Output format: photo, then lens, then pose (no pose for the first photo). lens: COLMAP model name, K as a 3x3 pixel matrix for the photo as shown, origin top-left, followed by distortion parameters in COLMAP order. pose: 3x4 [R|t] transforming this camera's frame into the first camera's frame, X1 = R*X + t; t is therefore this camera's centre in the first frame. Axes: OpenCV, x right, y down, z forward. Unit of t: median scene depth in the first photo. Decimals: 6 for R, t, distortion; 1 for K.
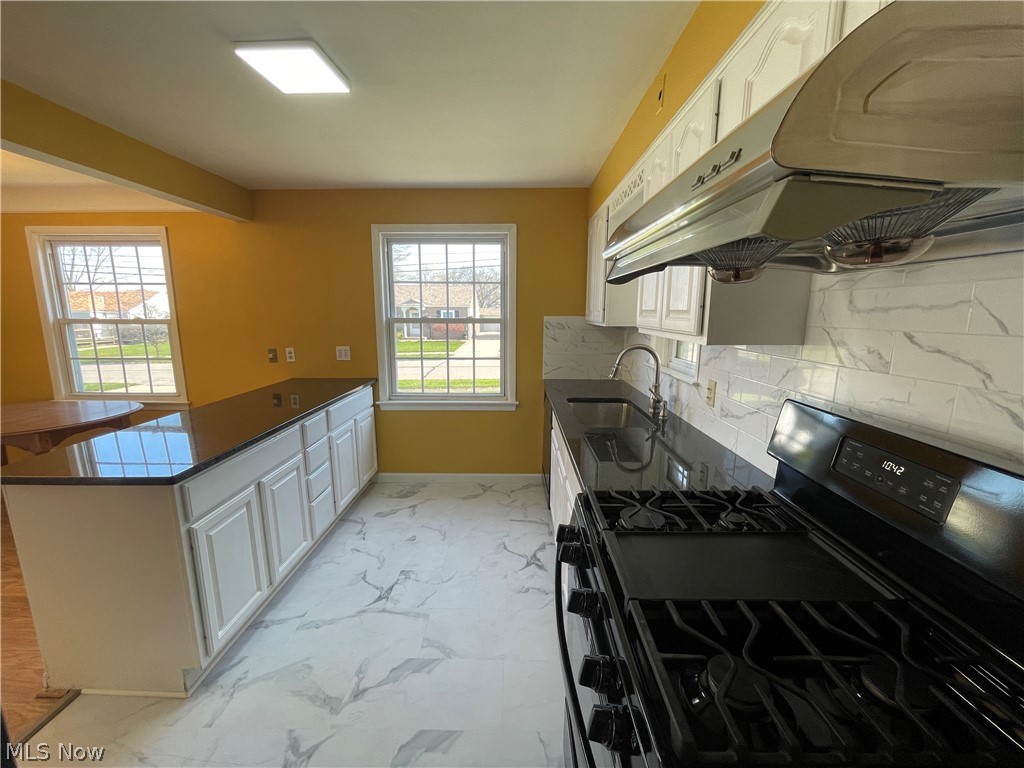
lens RADIAL K [[416.4, 0, 510.3], [0, 416.4, 385.1], [0, 0, 1]] dist [-0.002428, 0.000058]
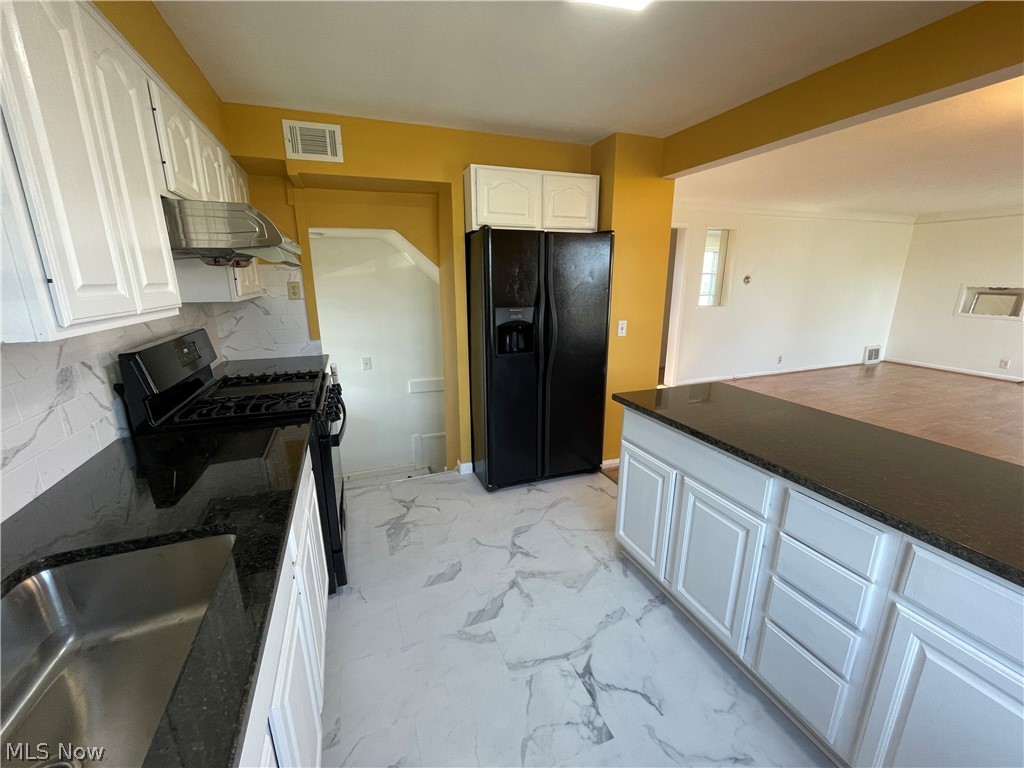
lens RADIAL K [[416.4, 0, 512.7], [0, 416.4, 384.9], [0, 0, 1]] dist [-0.002428, 0.000058]
pose [[-0.925315, 0.096348, -0.366755, 0.044064], [-0.065022, 0.912544, 0.403777, -0.300127], [0.373583, 0.397468, -0.838126, 1.635048]]
